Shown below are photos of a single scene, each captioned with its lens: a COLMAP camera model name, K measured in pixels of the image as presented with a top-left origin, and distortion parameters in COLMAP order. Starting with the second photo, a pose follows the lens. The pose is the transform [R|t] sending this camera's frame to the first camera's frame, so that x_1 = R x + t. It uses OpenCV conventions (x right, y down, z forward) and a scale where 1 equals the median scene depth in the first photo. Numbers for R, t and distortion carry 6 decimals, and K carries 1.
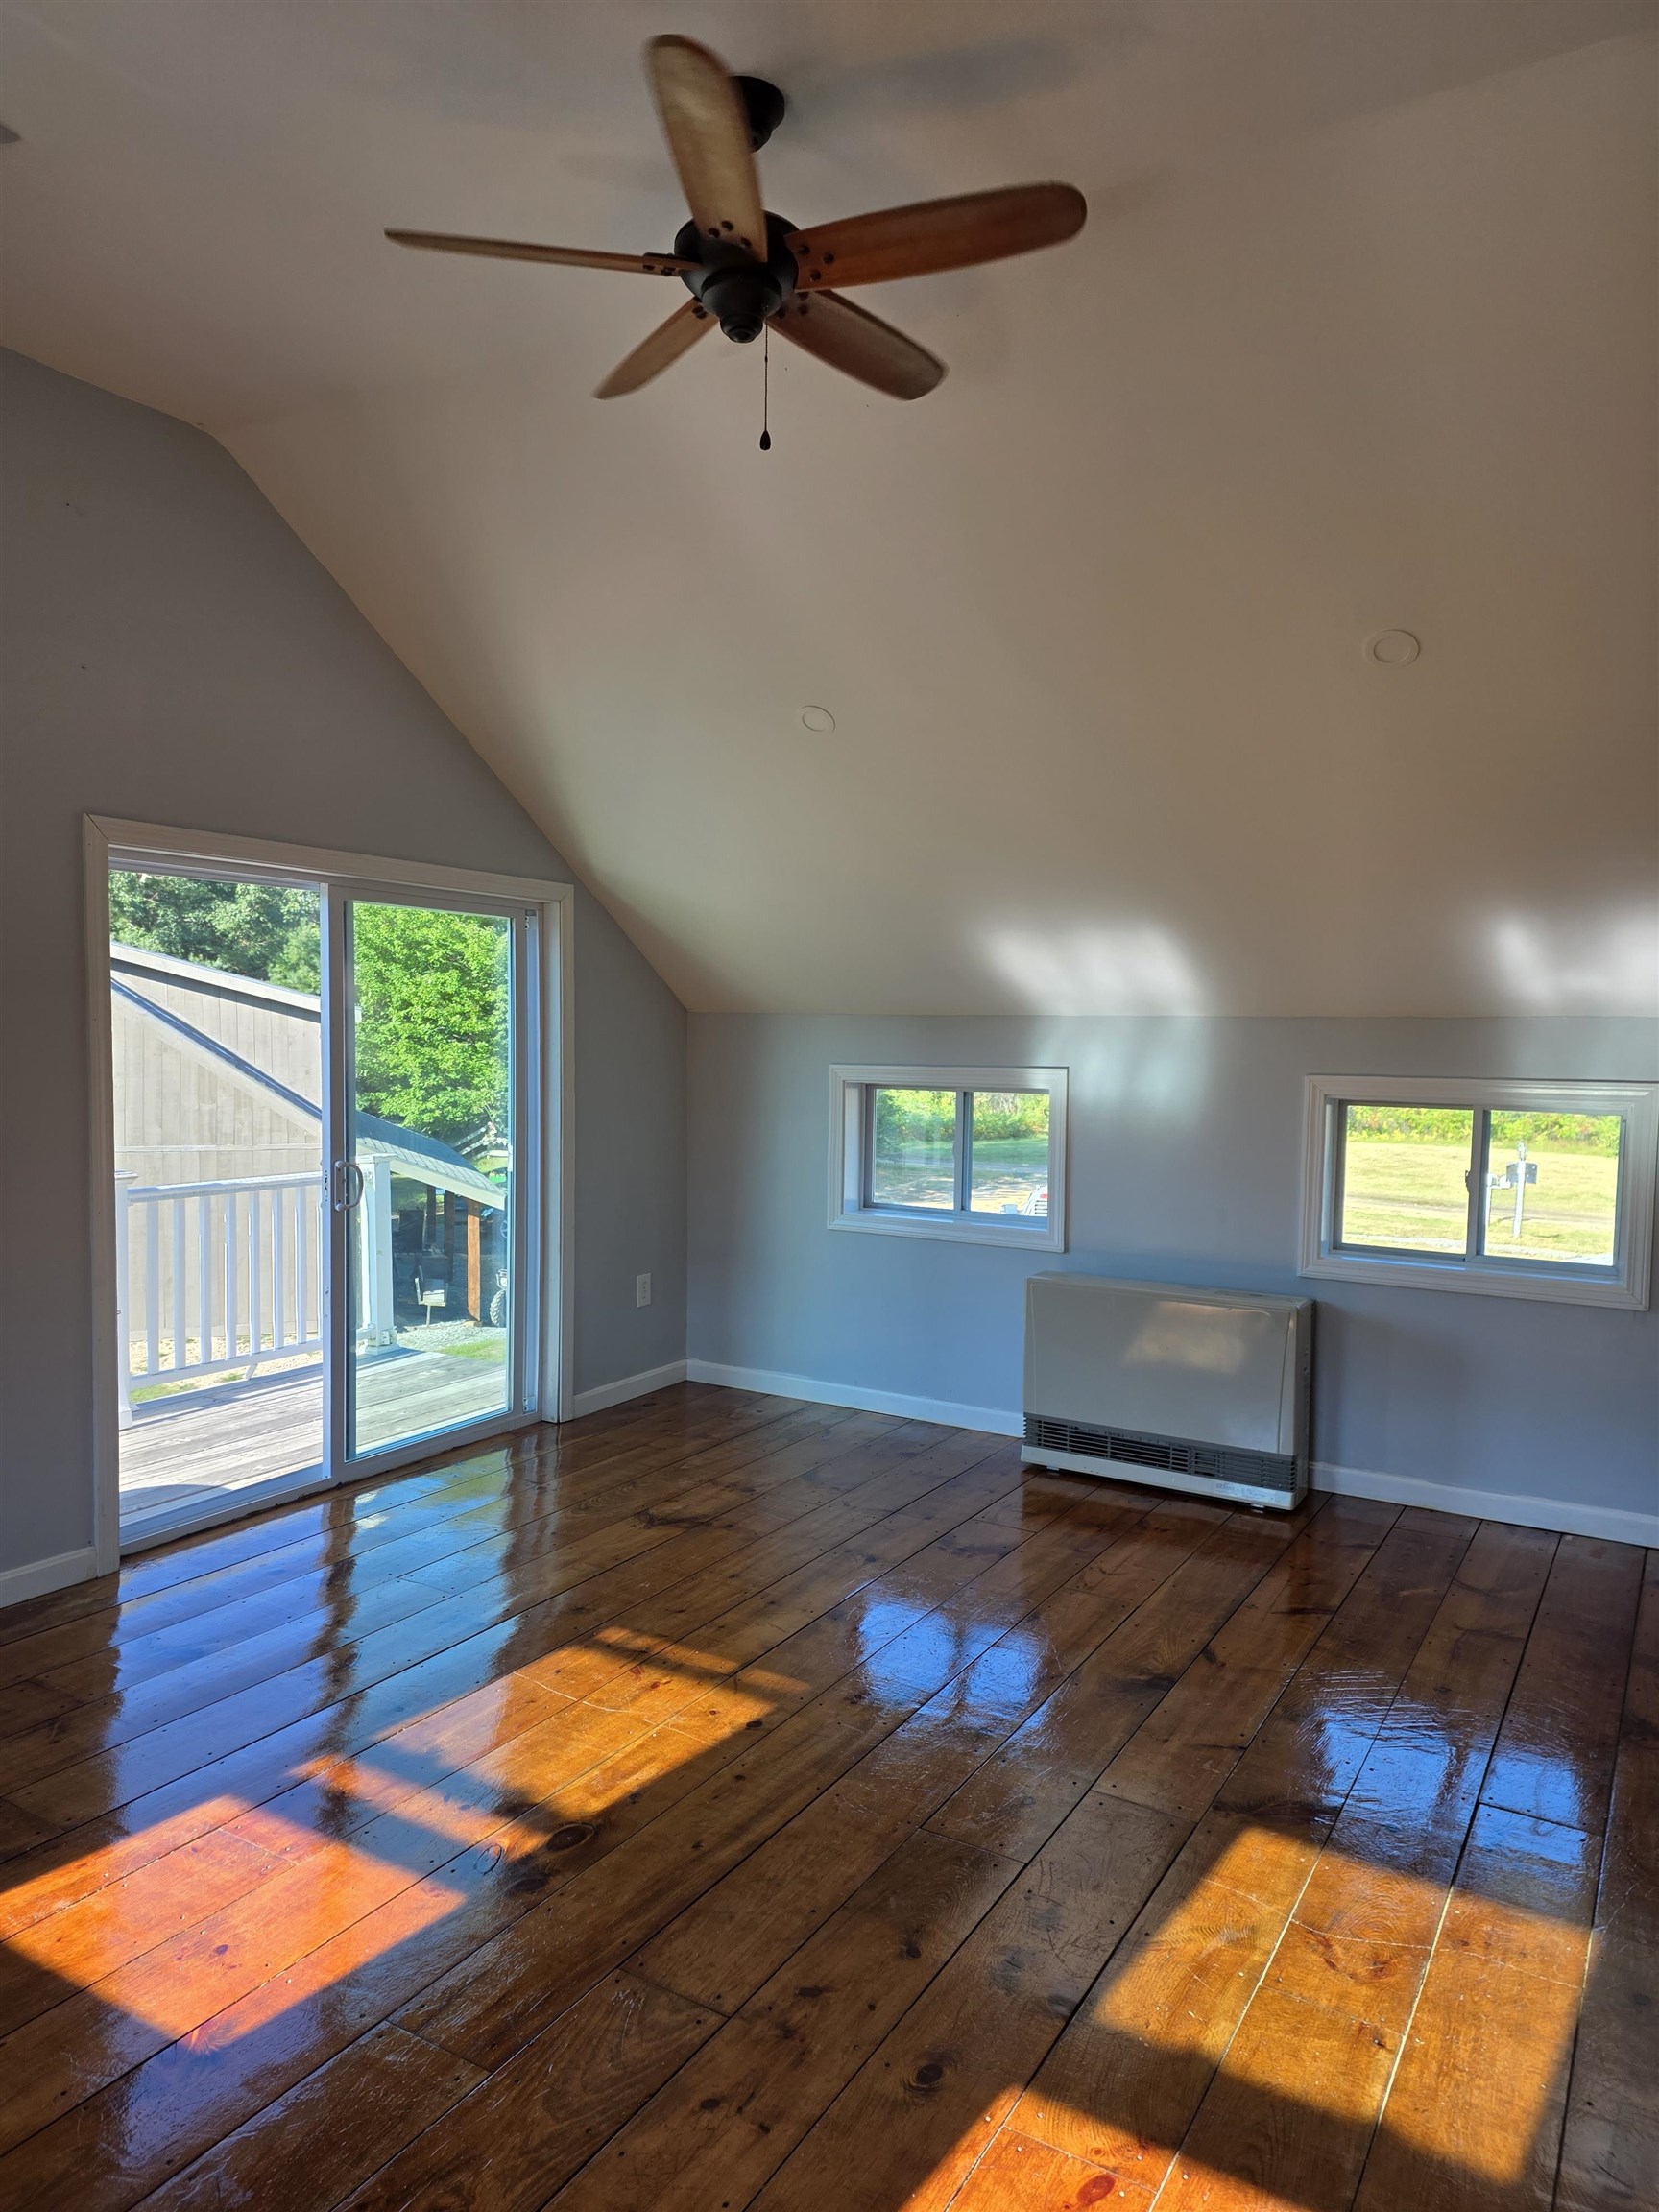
lens RADIAL K [[1466.2, 0, 819.6], [0, 1466.2, 1101.7], [0, 0, 1]] dist [0.006778, -0.001735]
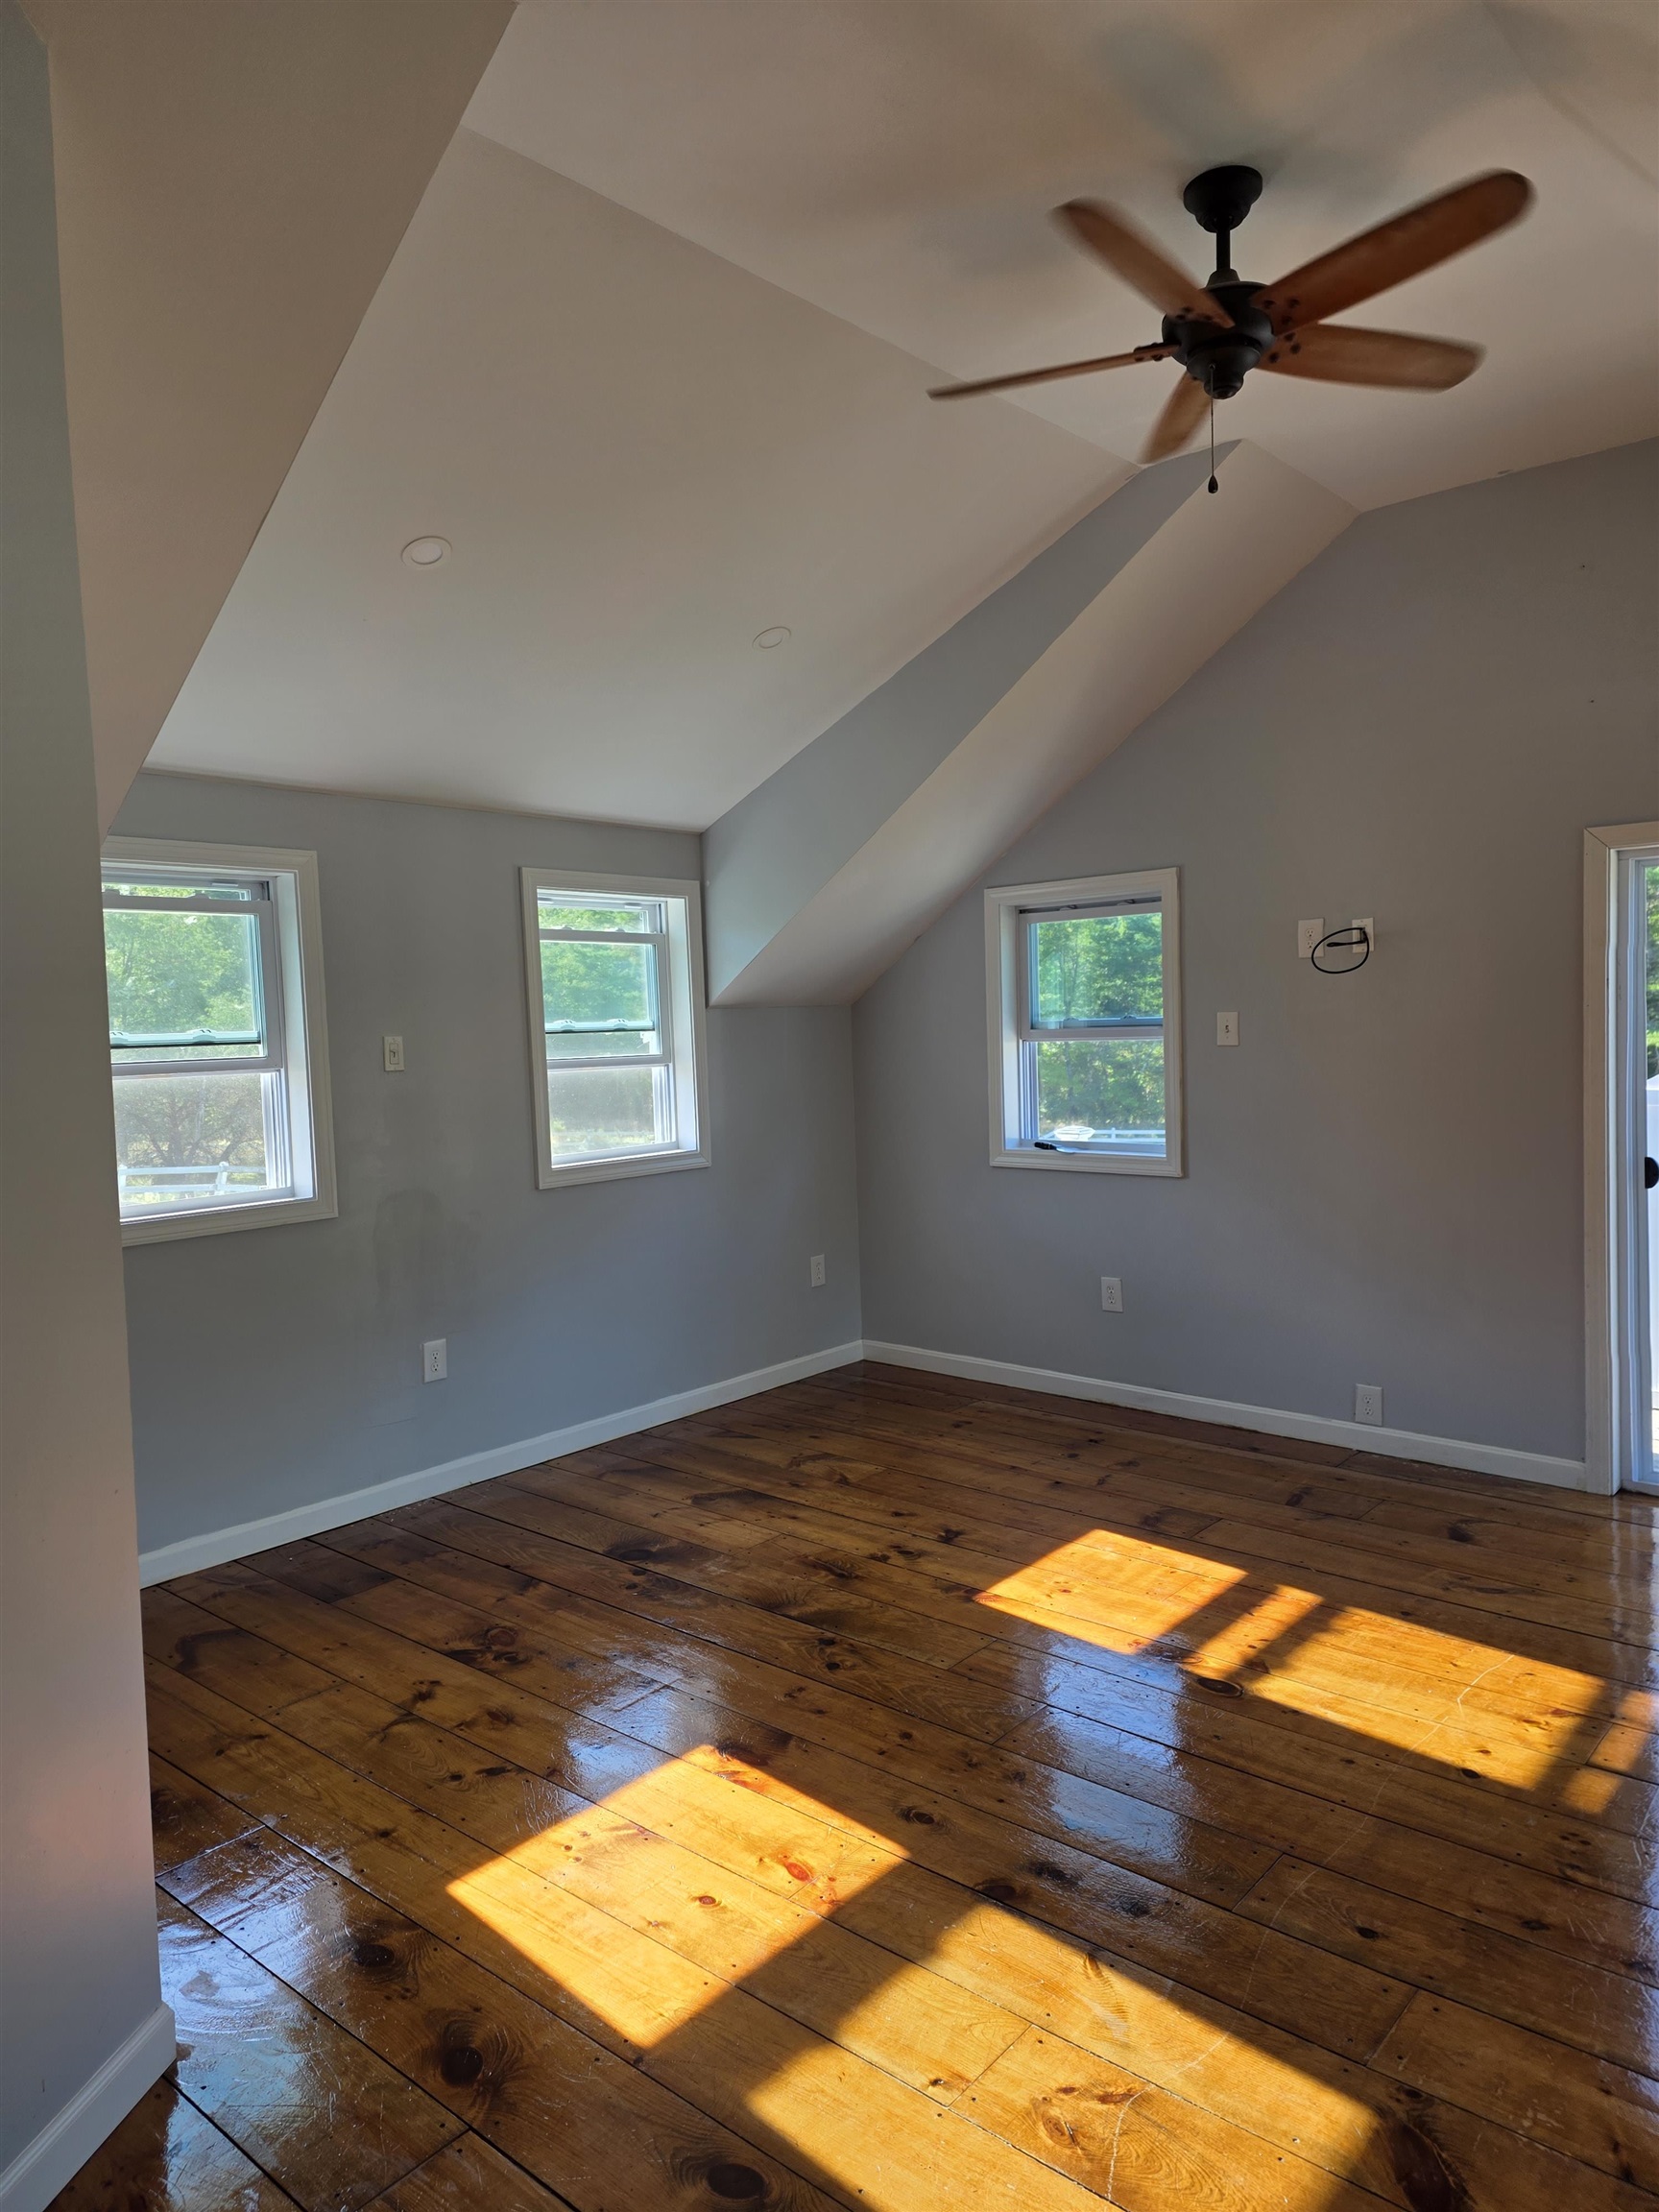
lens RADIAL K [[1466.2, 0, 821.3], [0, 1466.2, 1107.6], [0, 0, 1]] dist [0.006778, -0.001735]
pose [[-0.160478, 0.055819, -0.985460, 1.002944], [-0.029918, 0.997666, 0.061383, -0.039269], [0.986586, 0.039334, -0.158433, 0.809253]]
